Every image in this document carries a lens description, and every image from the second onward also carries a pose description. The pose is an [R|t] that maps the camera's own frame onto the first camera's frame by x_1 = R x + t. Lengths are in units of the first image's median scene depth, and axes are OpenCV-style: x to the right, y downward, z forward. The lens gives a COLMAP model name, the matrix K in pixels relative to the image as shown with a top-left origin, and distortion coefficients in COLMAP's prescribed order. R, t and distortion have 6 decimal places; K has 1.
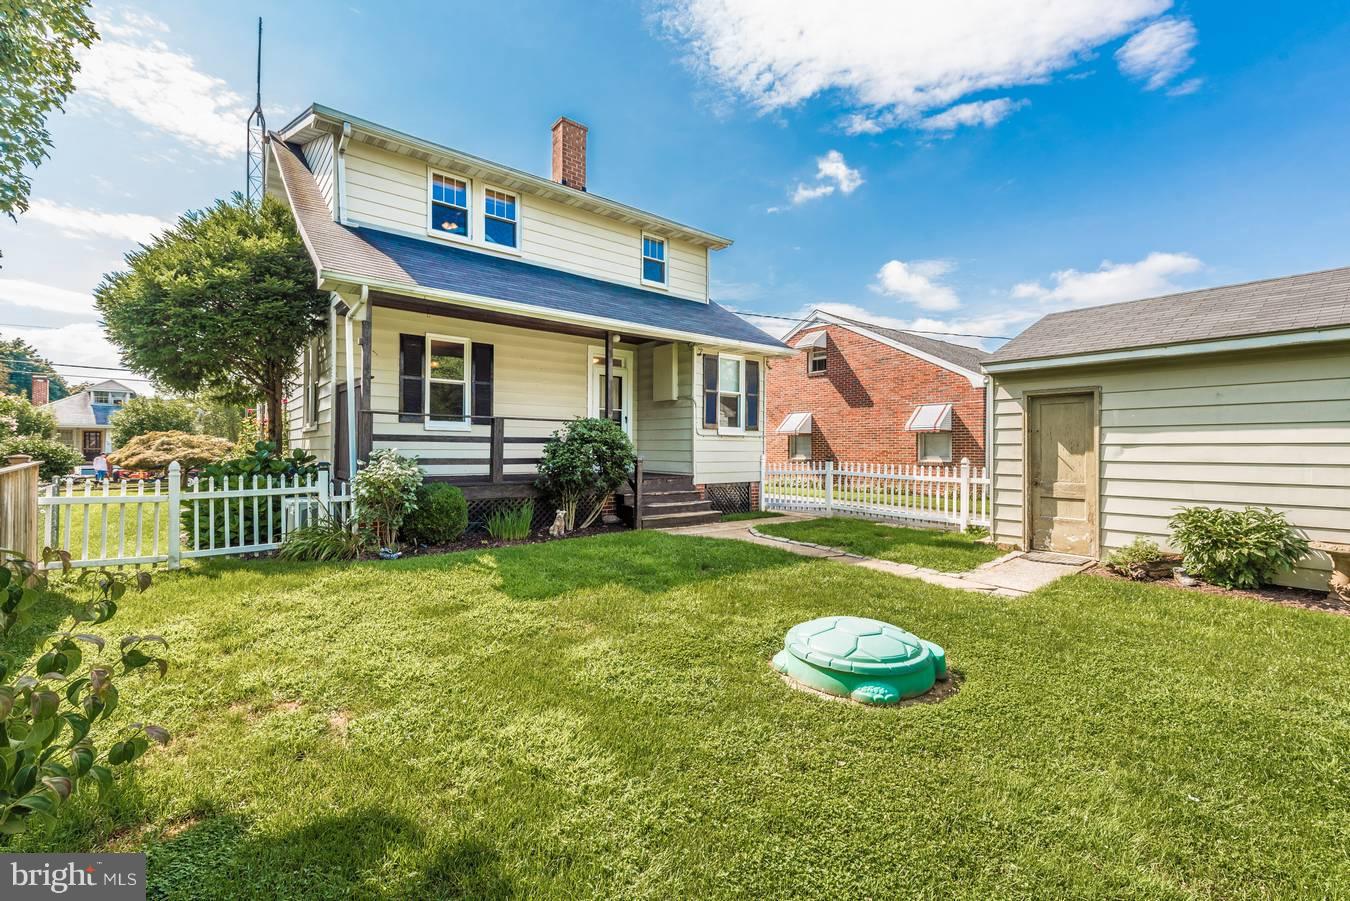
lens RADIAL K [[583.9, 0, 675.4], [0, 583.9, 446.1], [0, 0, 1]] dist [0.013418, -0.003367]
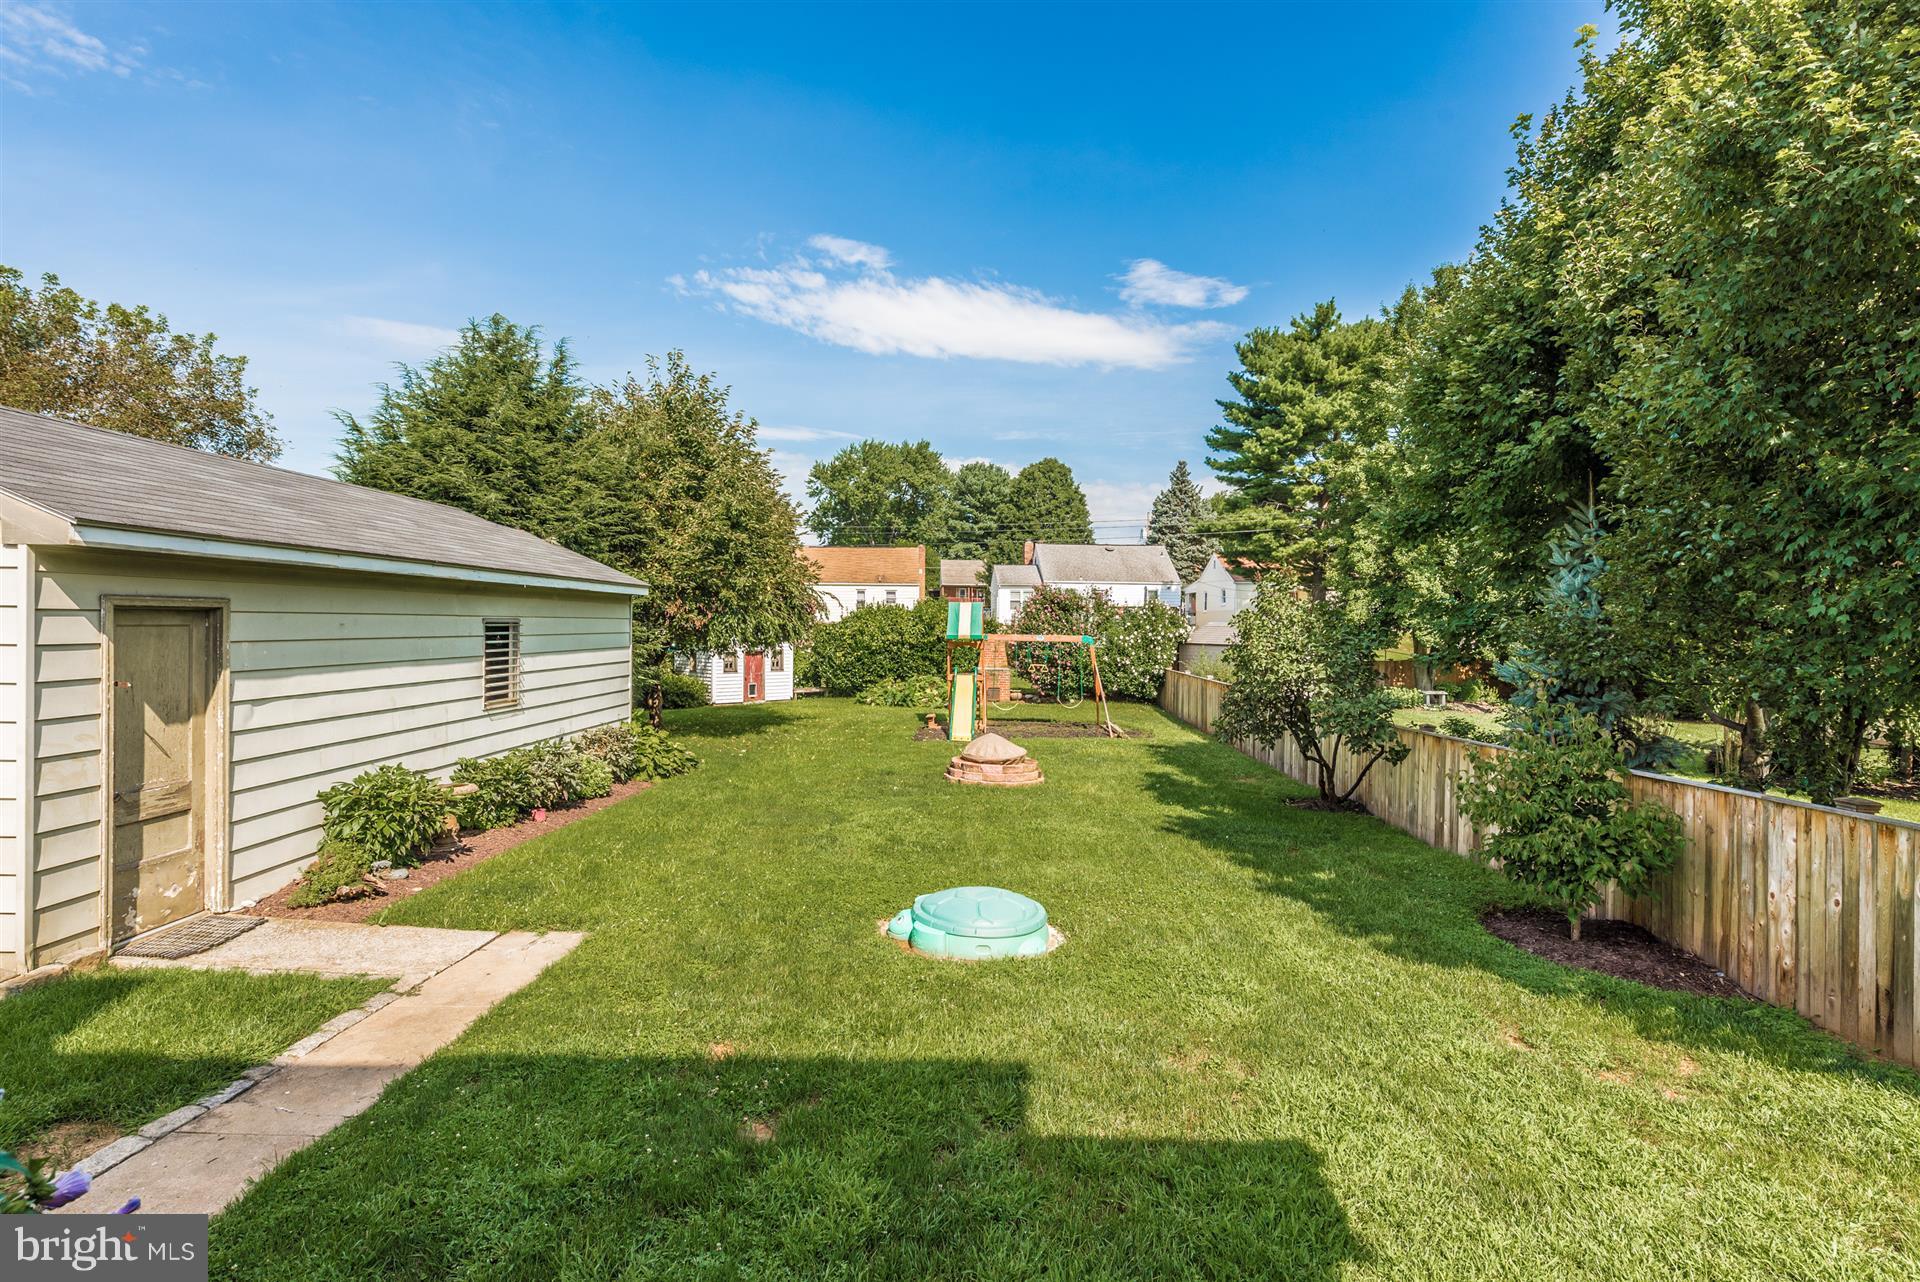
lens RADIAL K [[830.5, 0, 963.0], [0, 830.5, 633.5], [0, 0, 1]] dist [0.013418, -0.003367]
pose [[-0.771412, -0.007614, 0.636291, -0.322915], [-0.004277, 0.999968, 0.006781, -0.075894], [-0.636322, 0.002510, -0.771419, 1.146915]]
